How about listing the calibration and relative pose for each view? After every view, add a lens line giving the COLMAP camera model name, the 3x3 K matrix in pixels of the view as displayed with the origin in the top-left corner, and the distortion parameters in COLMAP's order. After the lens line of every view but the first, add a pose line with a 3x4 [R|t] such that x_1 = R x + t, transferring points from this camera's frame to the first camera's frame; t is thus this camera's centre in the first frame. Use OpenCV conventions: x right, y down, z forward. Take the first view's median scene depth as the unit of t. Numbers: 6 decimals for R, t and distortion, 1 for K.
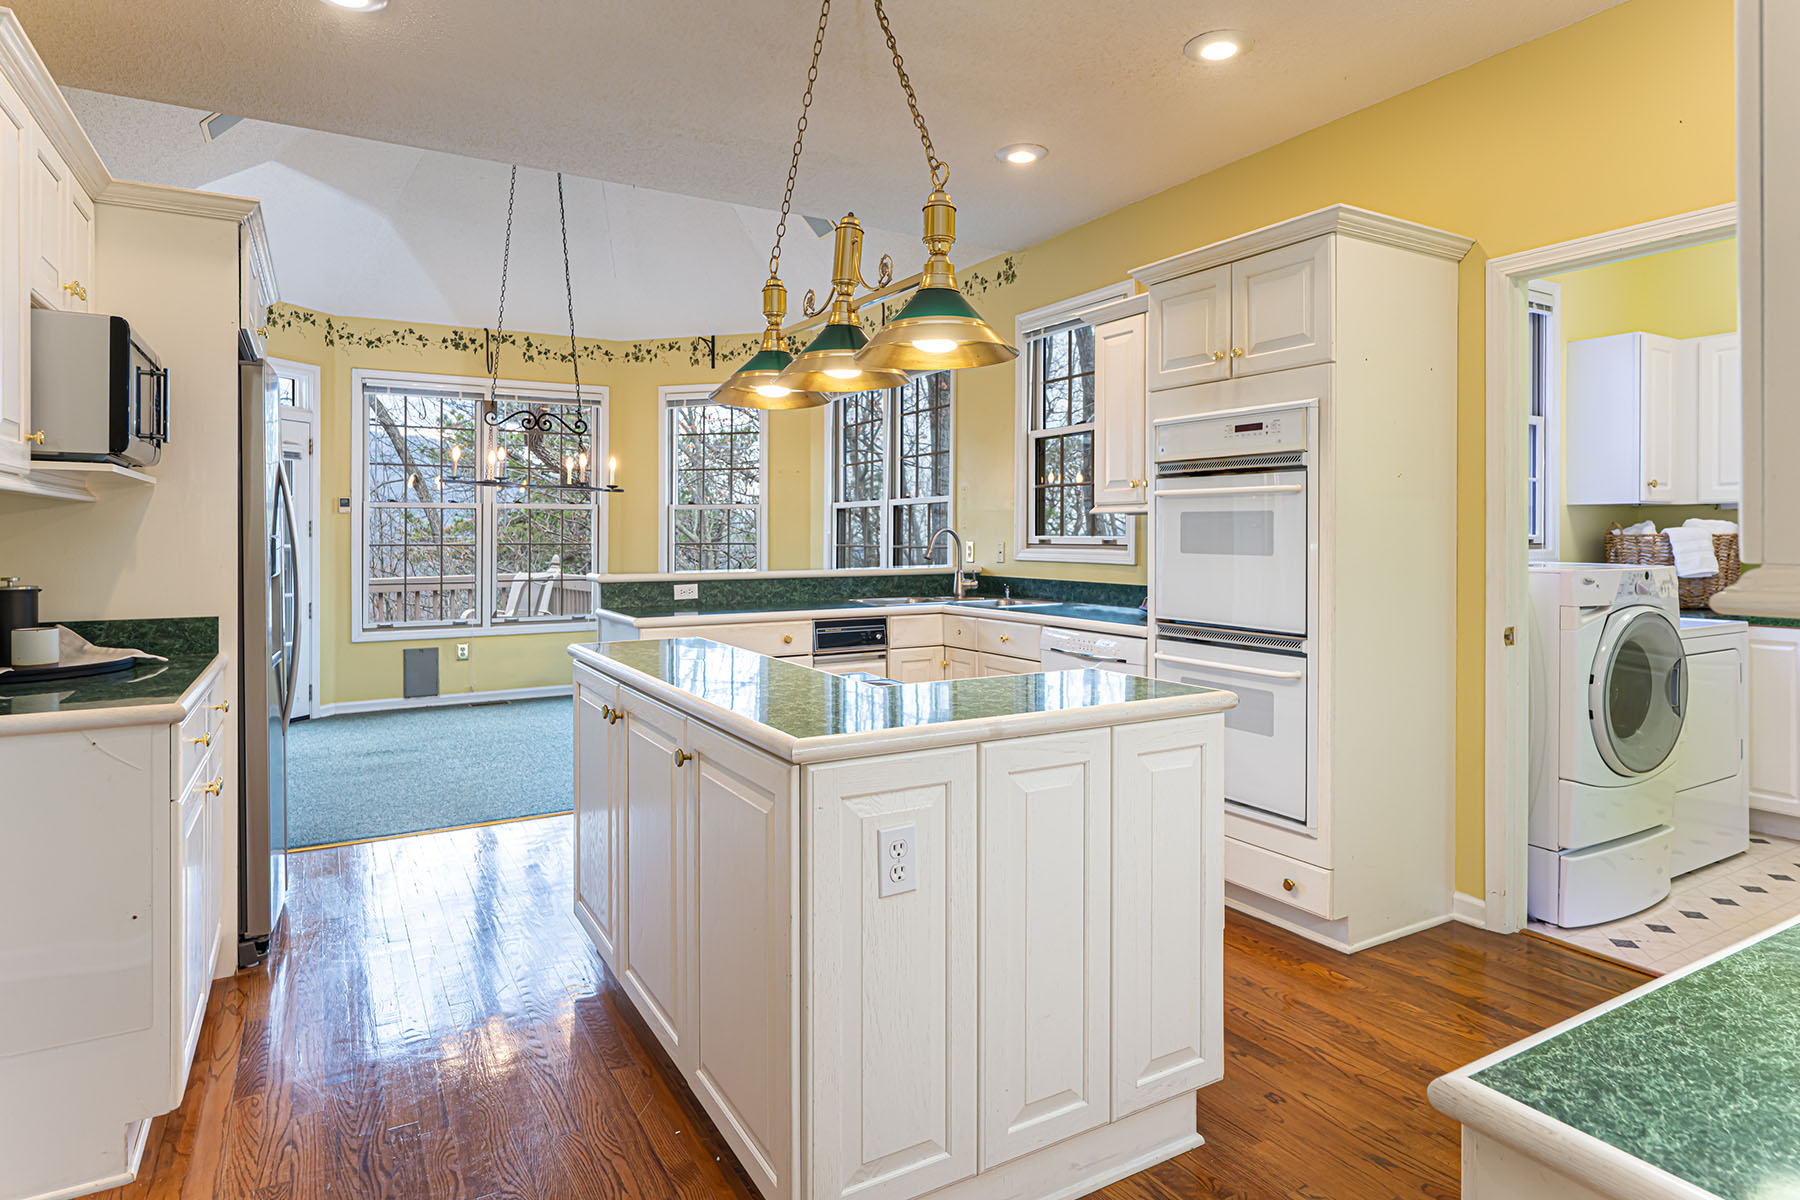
lens RADIAL K [[1012.4, 0, 877.1], [0, 1012.4, 542.4], [0, 0, 1]] dist [-0.008732, 0.000271]
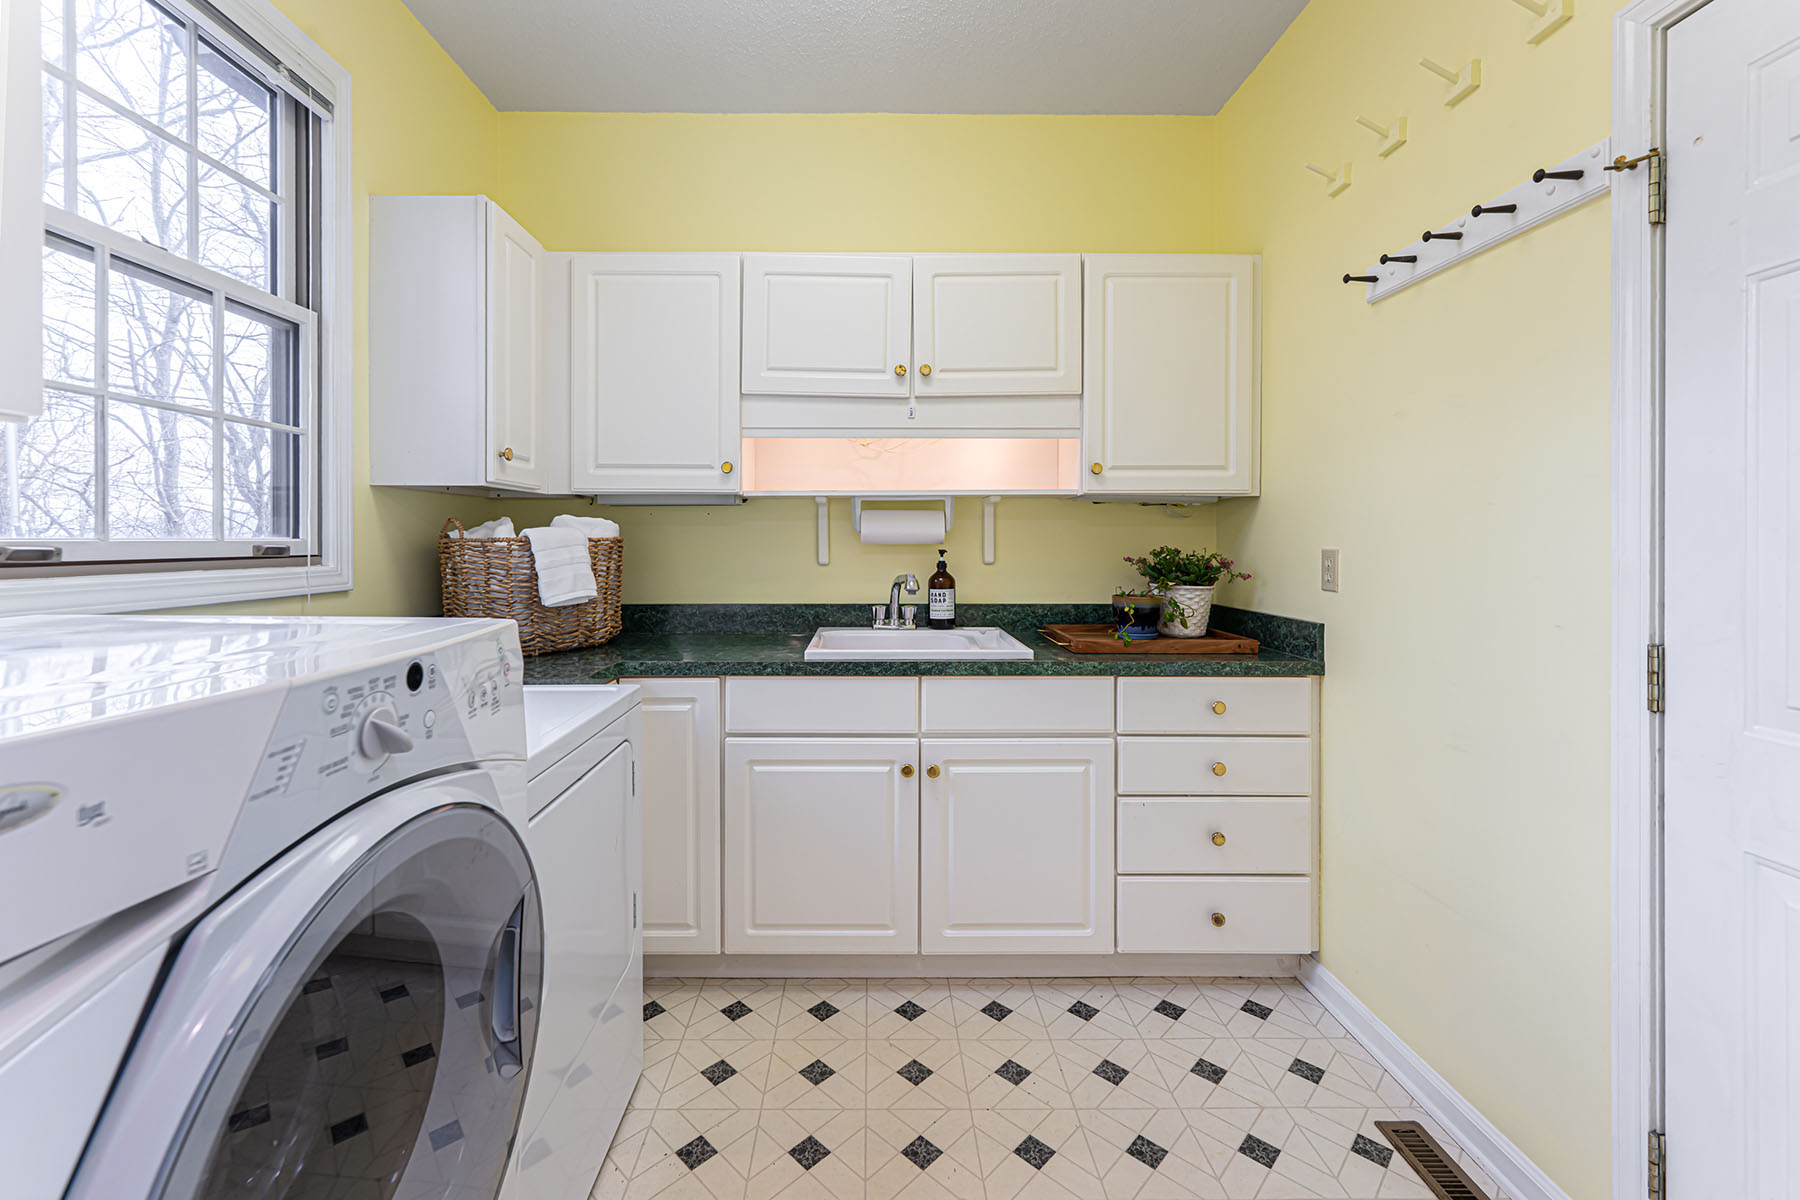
lens RADIAL K [[733.7, 0, 871.3], [0, 733.7, 530.3], [0, 0, 1]] dist [0.003488, 0.000874]
pose [[0.481079, 0.009389, 0.876627, 0.482221], [0.008441, 0.999847, -0.015341, -0.004089], [-0.876636, 0.014780, 0.480926, 0.587523]]
